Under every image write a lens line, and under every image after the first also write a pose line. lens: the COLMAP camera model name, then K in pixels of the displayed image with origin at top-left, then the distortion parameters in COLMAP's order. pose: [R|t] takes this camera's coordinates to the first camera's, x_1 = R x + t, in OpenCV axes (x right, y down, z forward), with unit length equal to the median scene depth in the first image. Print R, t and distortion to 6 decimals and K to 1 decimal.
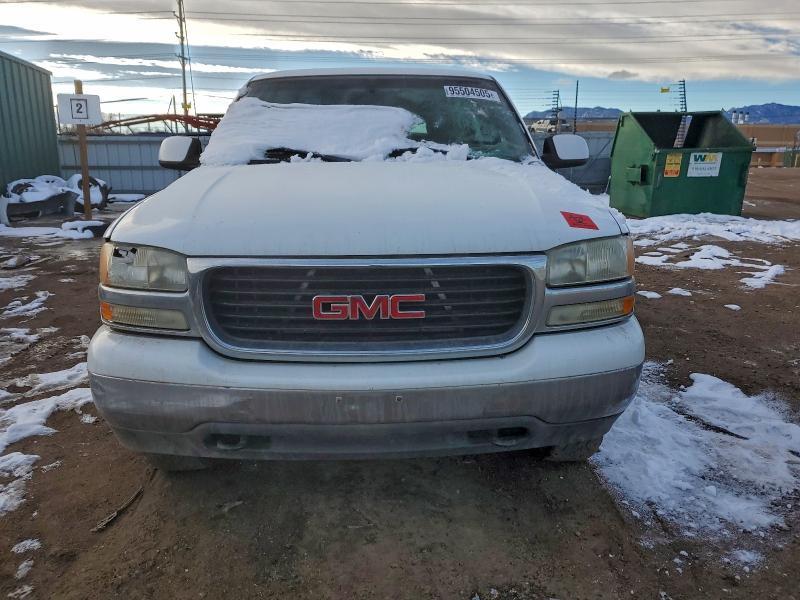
lens RADIAL K [[628.4, 0, 396.4], [0, 628.4, 300.5], [0, 0, 1]] dist [0.026231, -0.003642]
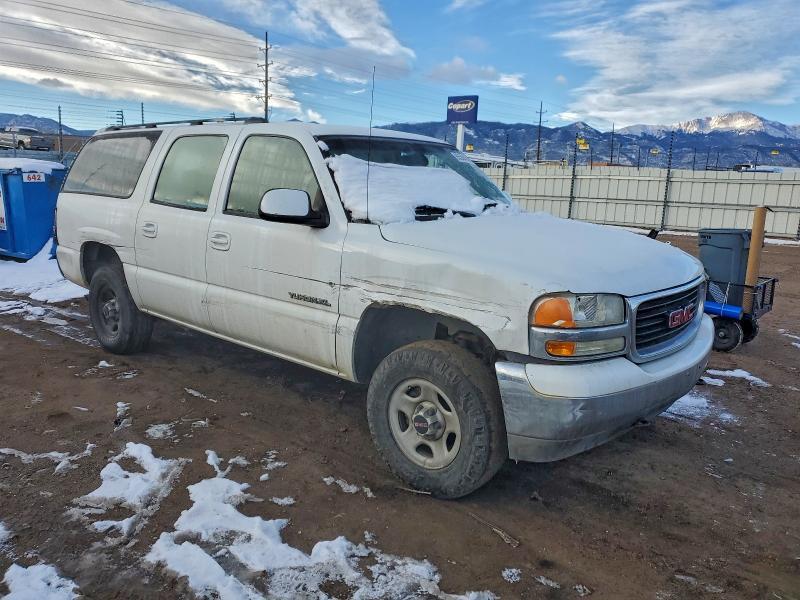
lens RADIAL K [[628.4, 0, 396.4], [0, 628.4, 300.5], [0, 0, 1]] dist [0.026231, -0.003642]
pose [[0.676480, -0.120817, 0.726483, -0.837096], [0.136676, 0.989911, 0.037357, -0.092312], [-0.723667, 0.074022, 0.686168, 0.197303]]
